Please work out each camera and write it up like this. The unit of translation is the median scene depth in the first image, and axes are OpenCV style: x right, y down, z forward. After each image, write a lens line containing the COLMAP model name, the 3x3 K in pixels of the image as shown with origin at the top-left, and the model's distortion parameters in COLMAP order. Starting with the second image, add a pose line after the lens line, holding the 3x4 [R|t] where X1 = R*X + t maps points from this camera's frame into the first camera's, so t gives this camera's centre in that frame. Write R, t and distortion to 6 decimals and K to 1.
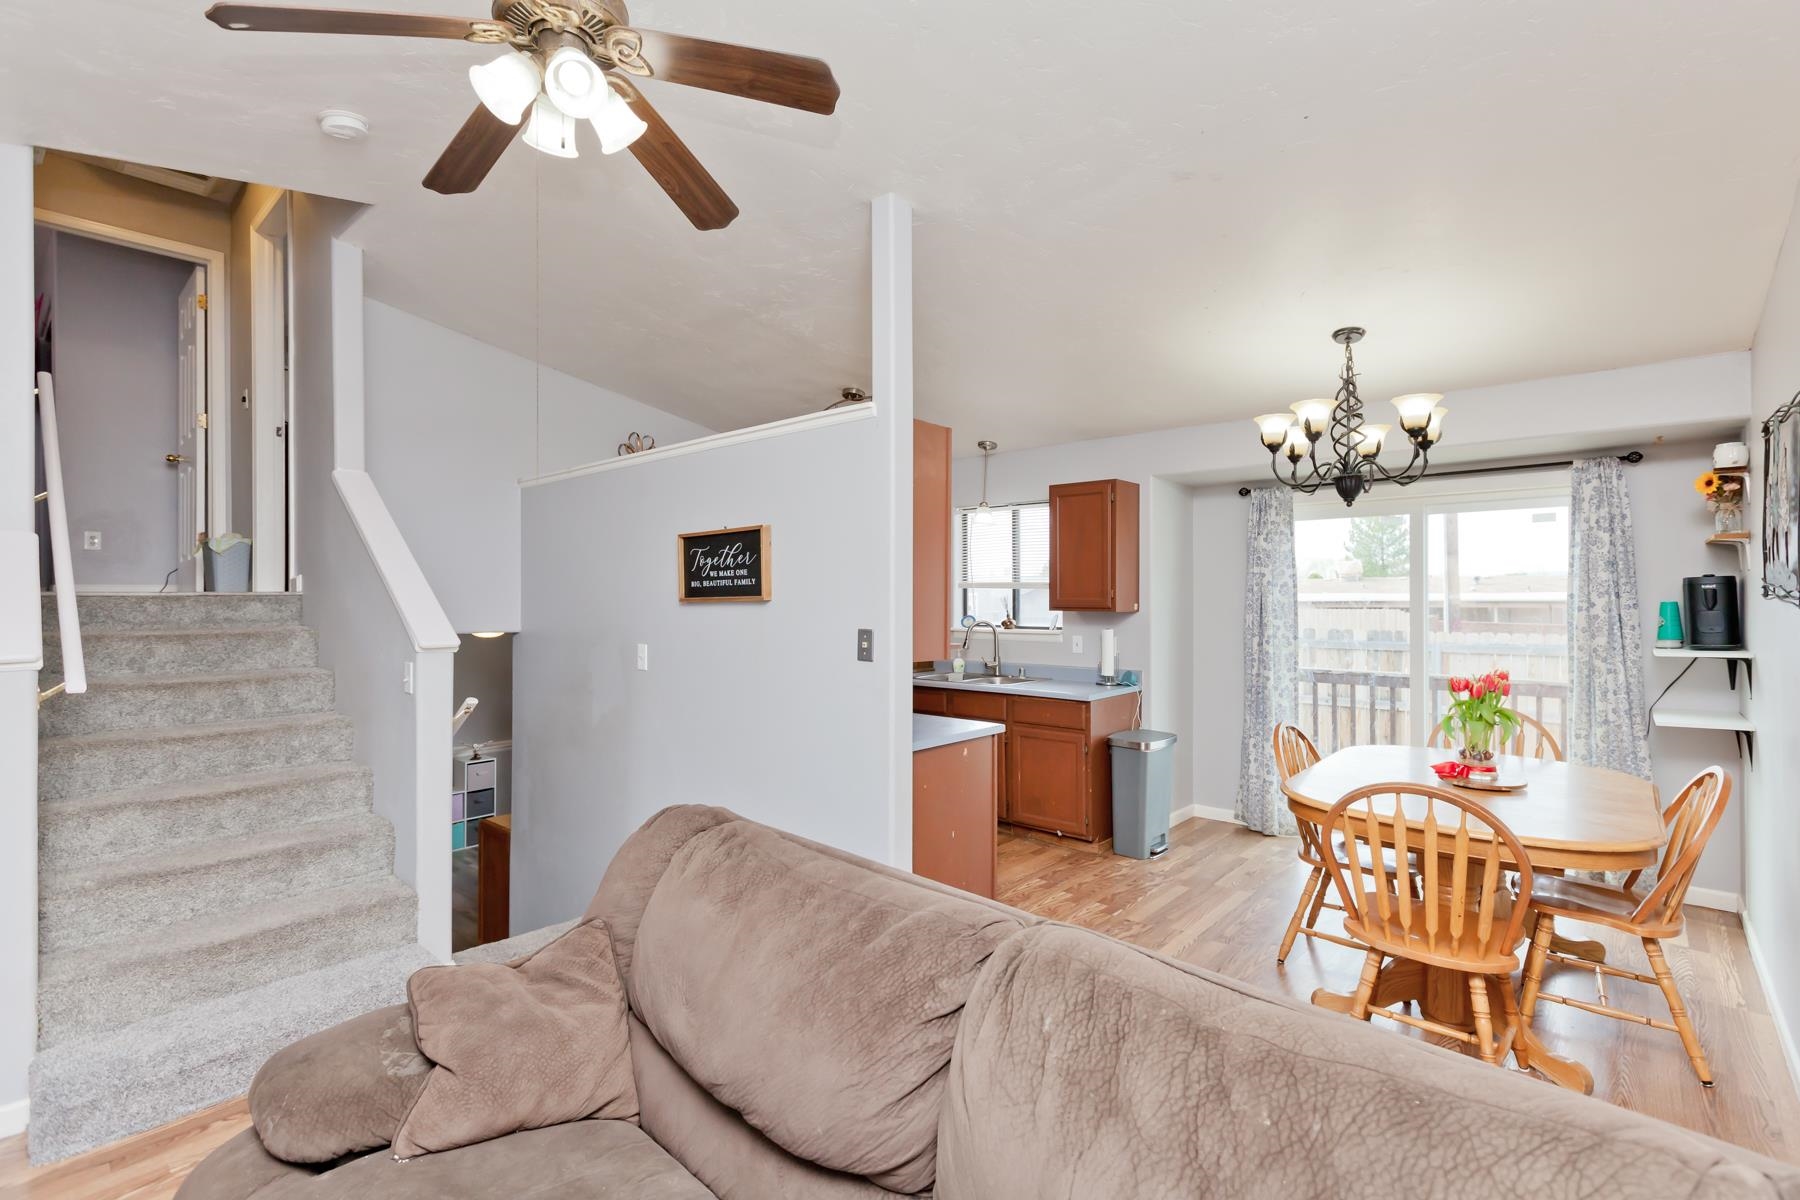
lens RADIAL K [[817.9, 0, 910.9], [0, 817.9, 597.0], [0, 0, 1]] dist [0.010157, -0.002692]
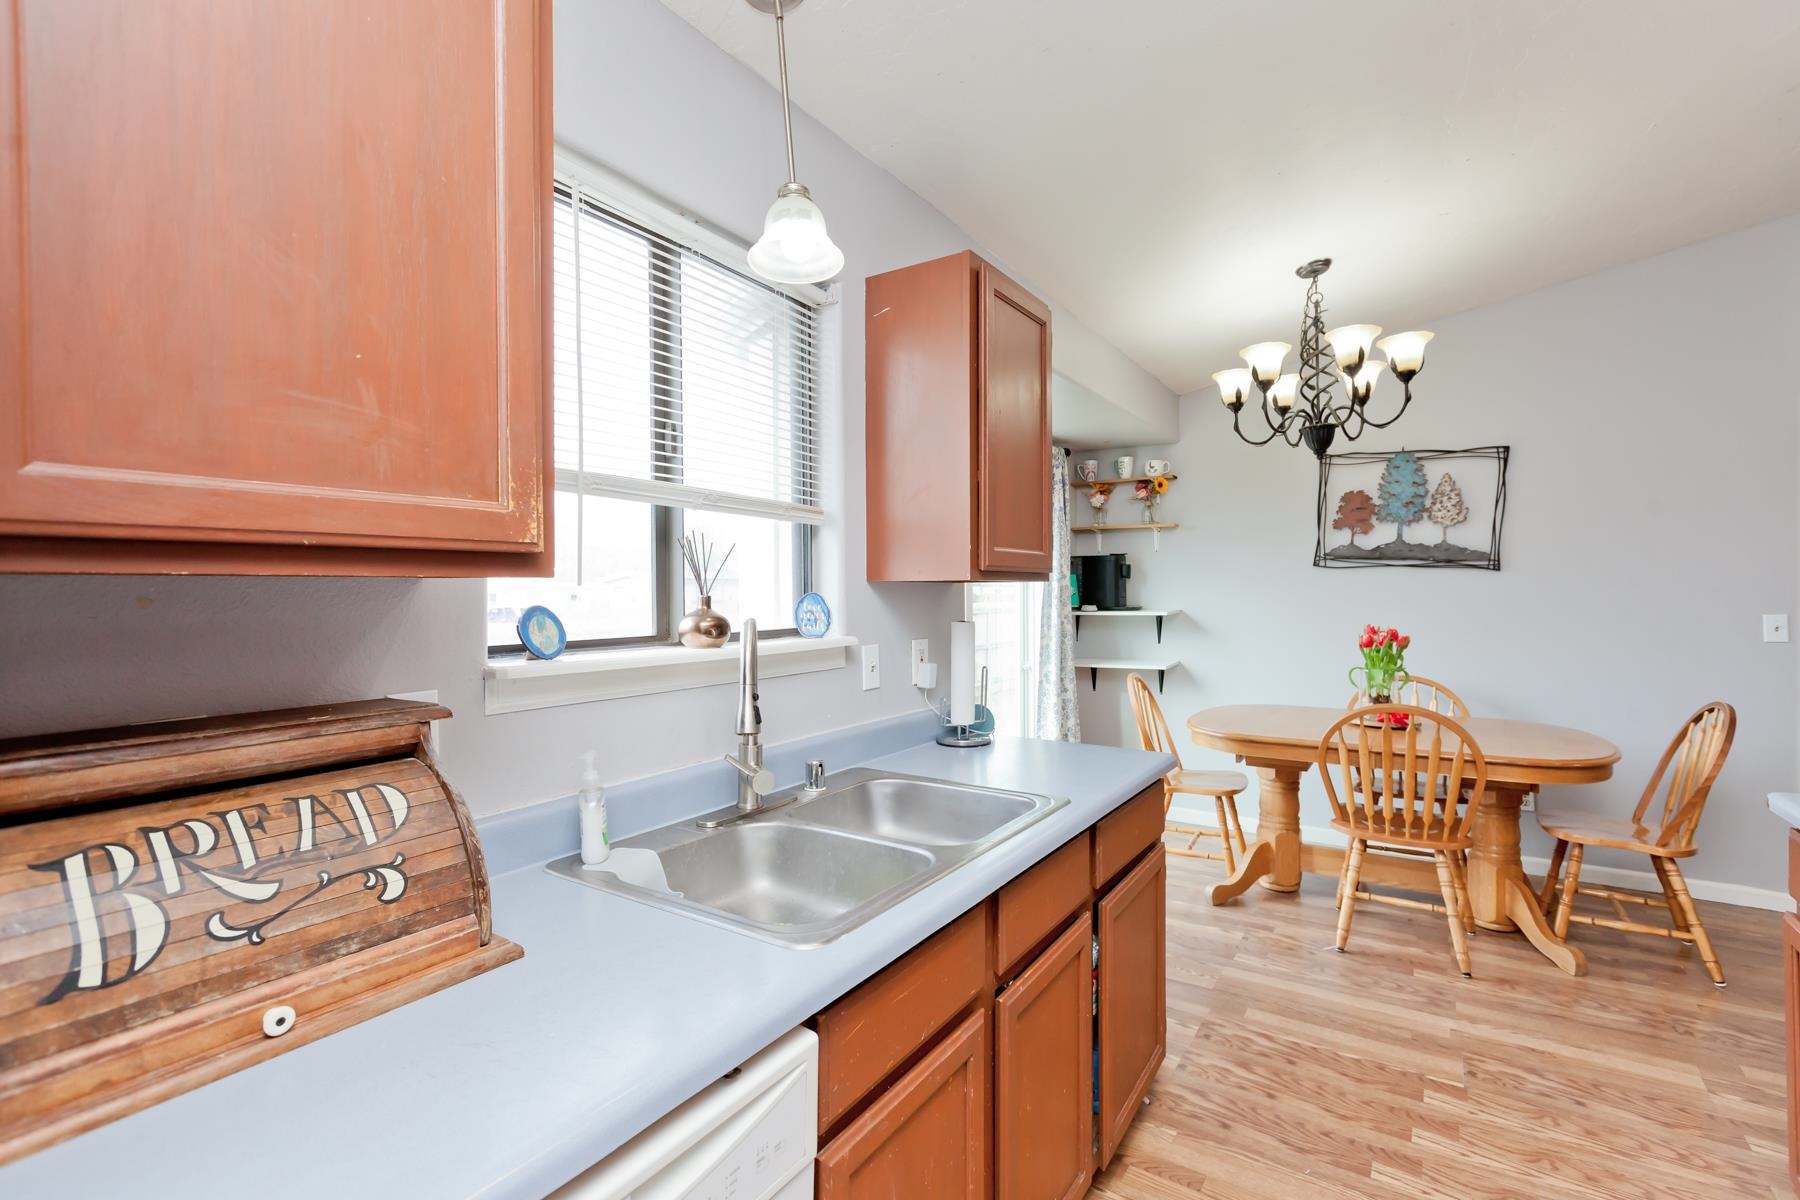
lens RADIAL K [[817.9, 0, 911.9], [0, 817.9, 597.8], [0, 0, 1]] dist [0.010157, -0.002692]
pose [[-0.154447, -0.007264, 0.987974, -0.260610], [0.006709, 0.999942, 0.008400, 0.027864], [-0.987978, 0.007925, -0.154389, 1.405153]]
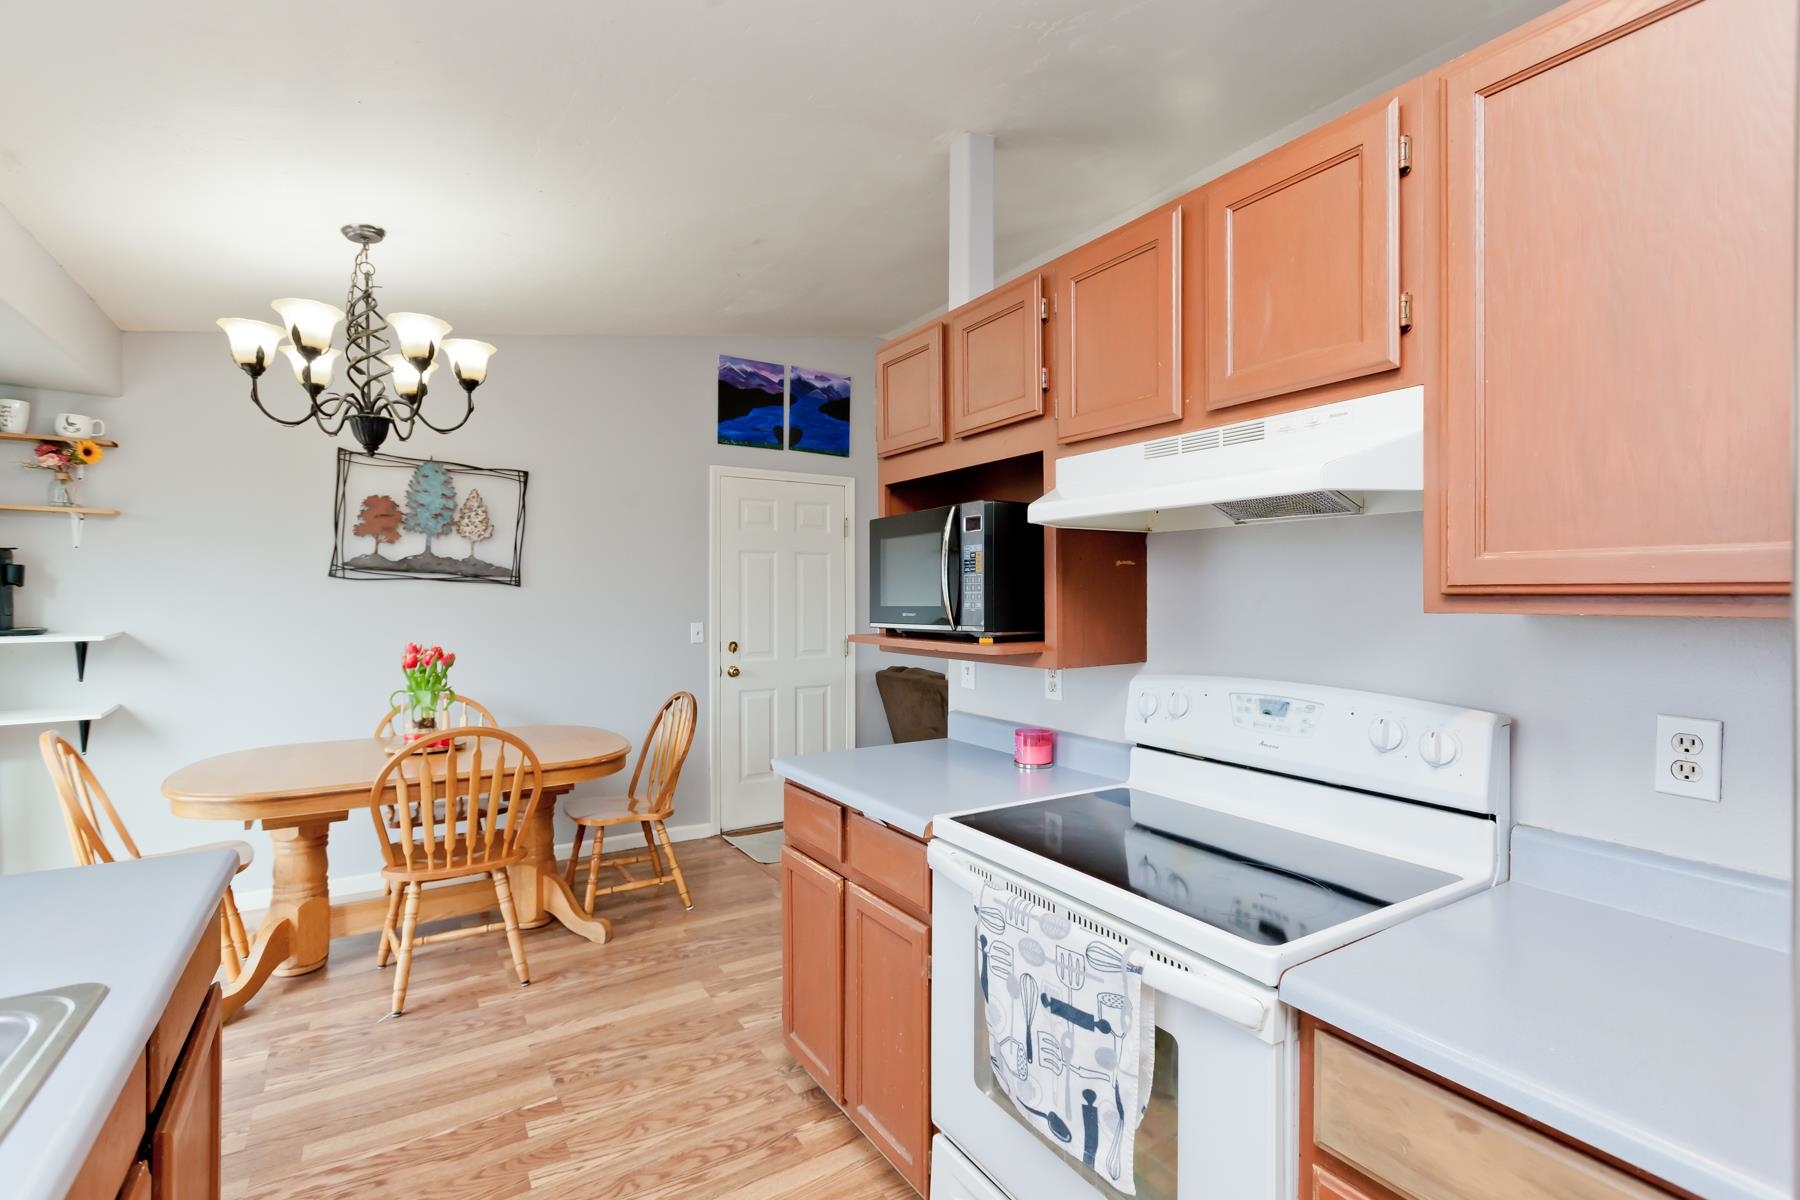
lens RADIAL K [[817.9, 0, 894.8], [0, 817.9, 595.8], [0, 0, 1]] dist [0.010157, -0.002692]
pose [[-0.960210, -0.000034, 0.279279, -0.149757], [-0.000361, 0.999999, -0.001119, 0.021214], [-0.279279, -0.001175, -0.960209, 1.430741]]
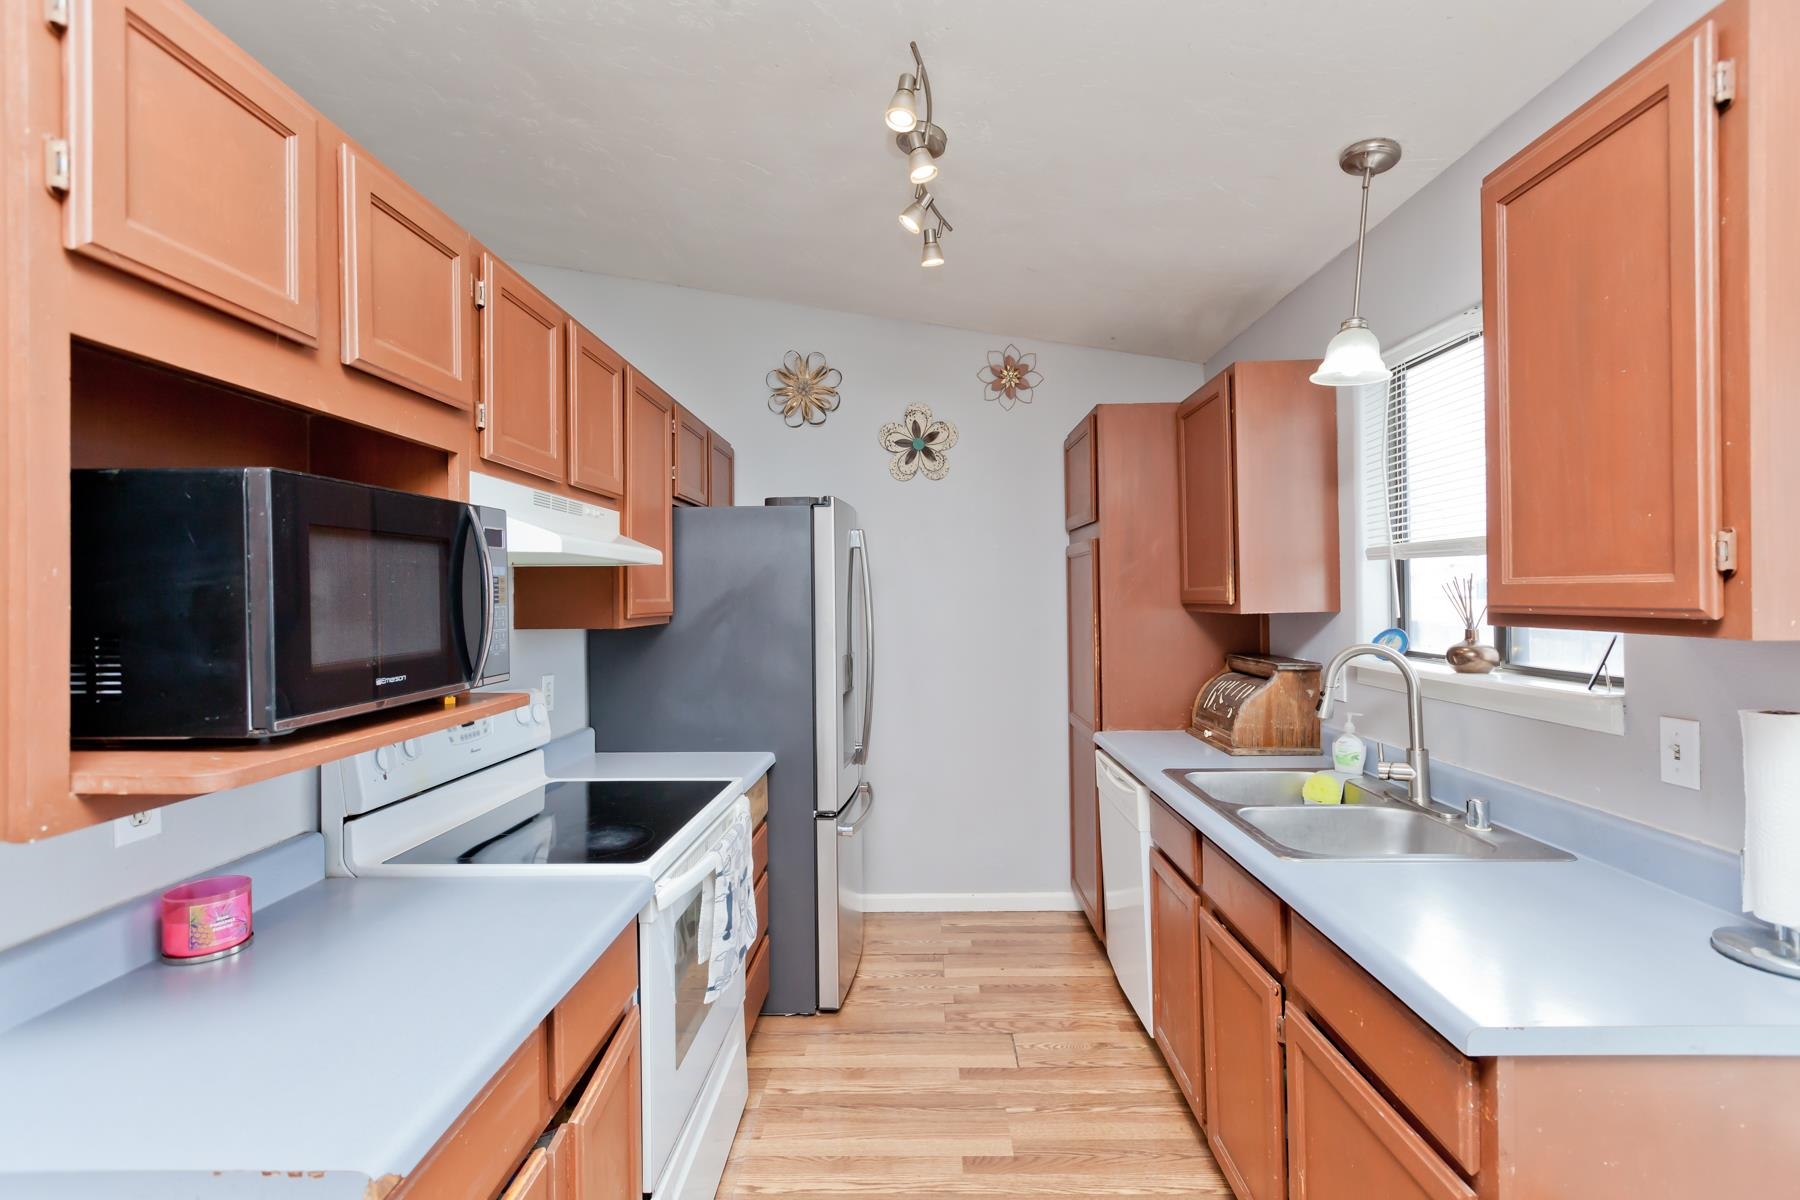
lens RADIAL K [[817.9, 0, 909.2], [0, 817.9, 593.9], [0, 0, 1]] dist [0.010157, -0.002692]
pose [[0.645837, -0.006850, -0.763445, 0.331028], [0.013279, 0.999909, 0.002261, 0.003952], [0.763360, -0.011598, 0.645869, 0.861982]]
